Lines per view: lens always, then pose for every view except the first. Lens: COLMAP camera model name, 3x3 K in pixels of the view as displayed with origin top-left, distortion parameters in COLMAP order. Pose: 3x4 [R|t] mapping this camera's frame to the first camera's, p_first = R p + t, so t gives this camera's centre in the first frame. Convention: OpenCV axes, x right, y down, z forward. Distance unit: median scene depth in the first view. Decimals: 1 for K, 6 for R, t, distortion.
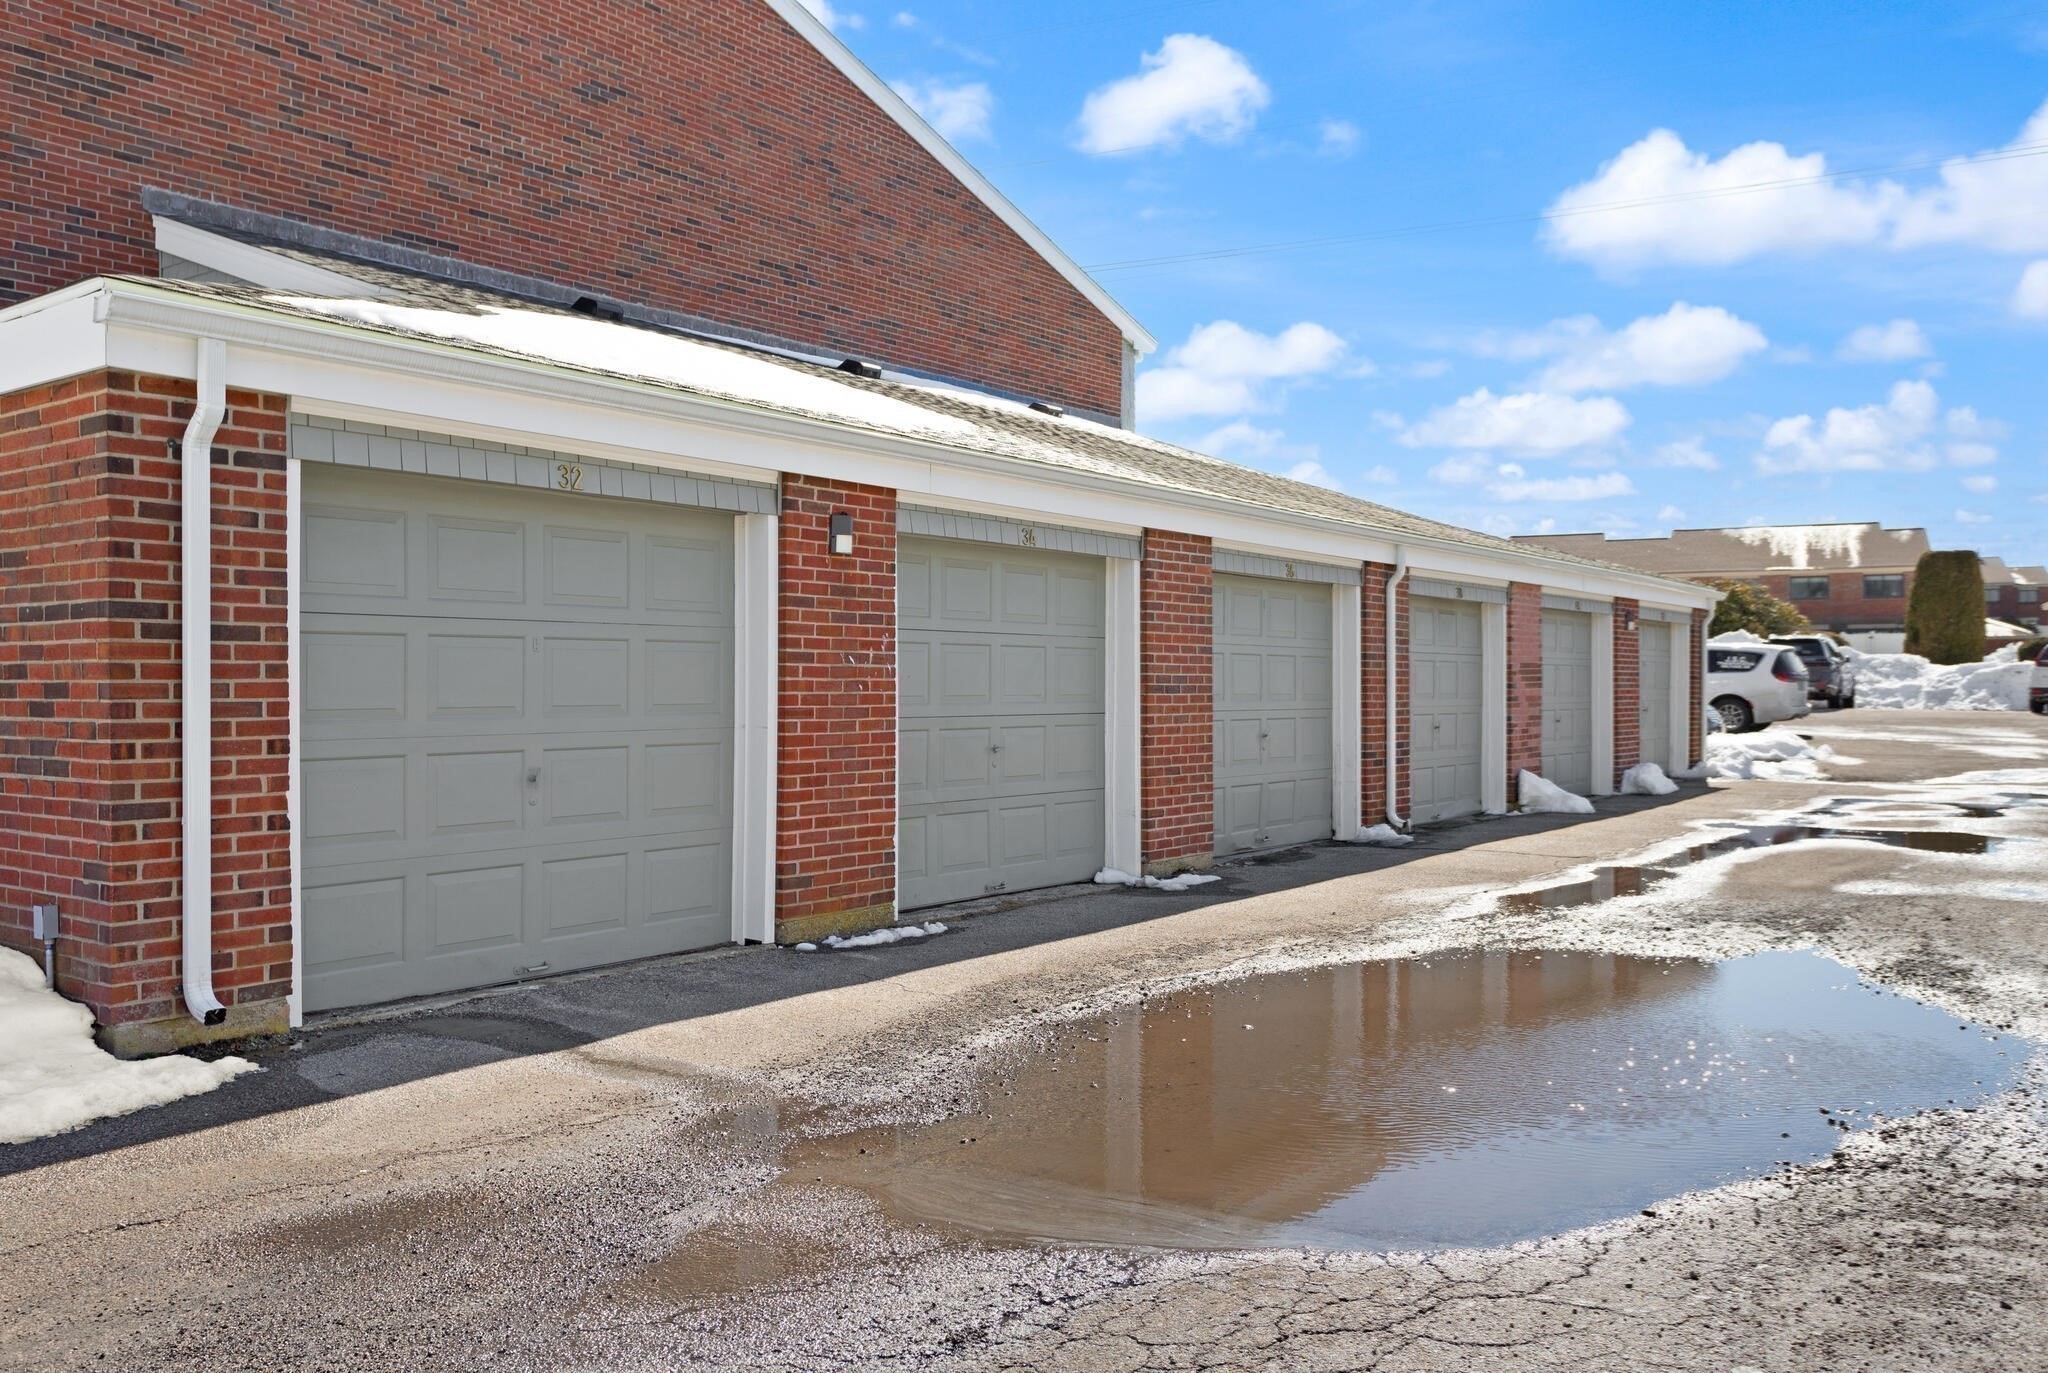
lens RADIAL K [[1643.6, 0, 1023.9], [0, 1643.6, 693.4], [0, 0, 1]] dist [-0.000568, 0.009447]
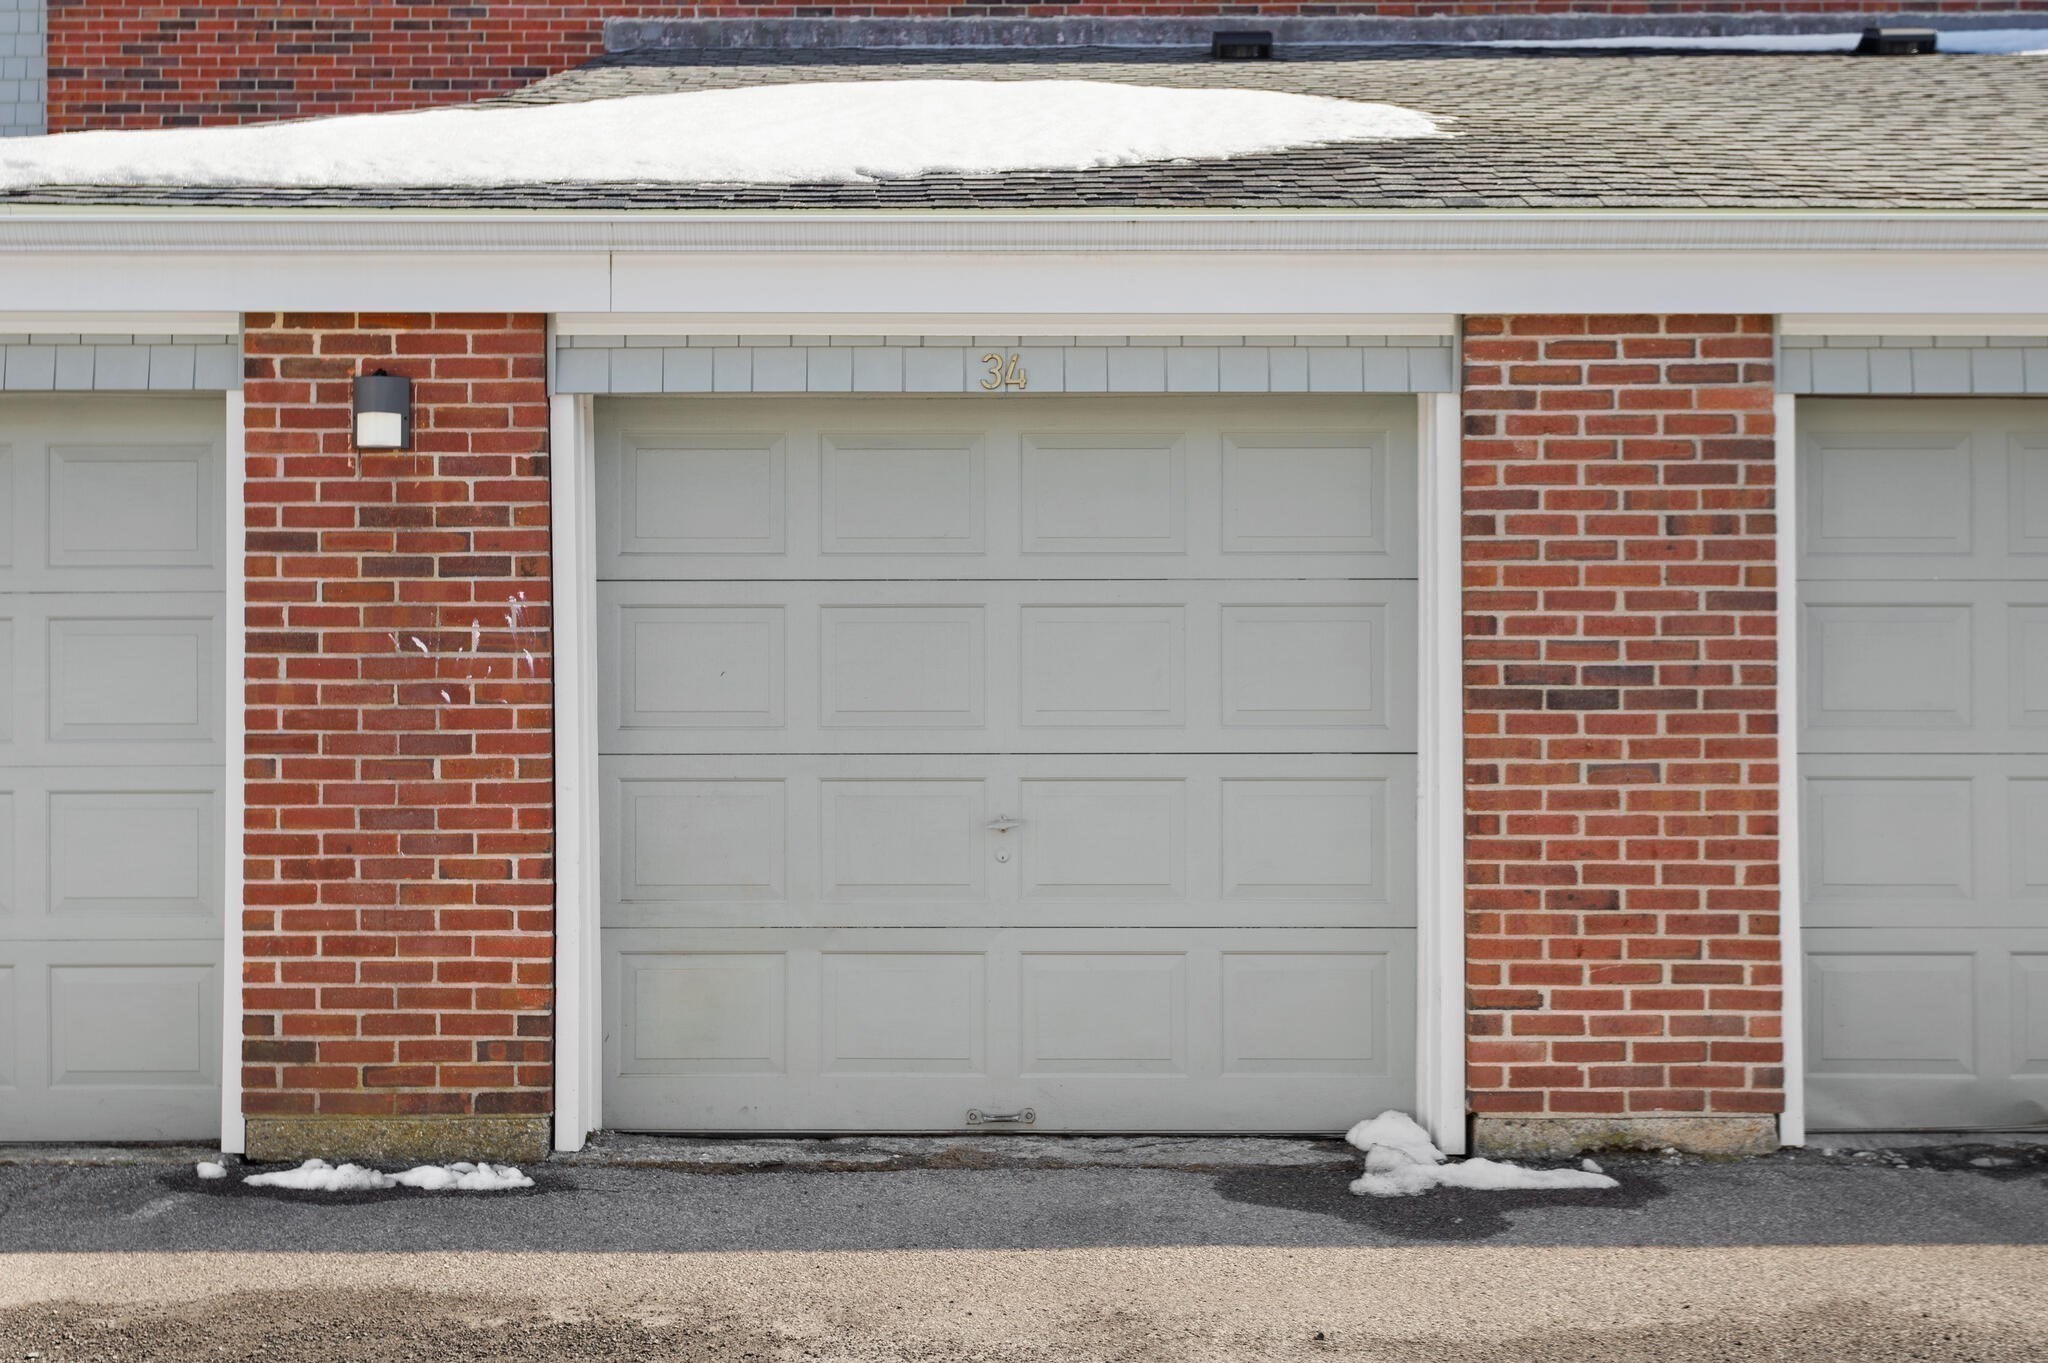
lens RADIAL K [[2056.1, 0, 1023.9], [0, 2056.1, 668.1], [0, 0, 1]] dist [0.029050, 0.000000]
pose [[0.591527, -0.011722, -0.806200, 0.241976], [-0.001141, 0.999881, -0.015376, -0.001276], [0.806285, 0.010015, 0.591443, 0.336183]]
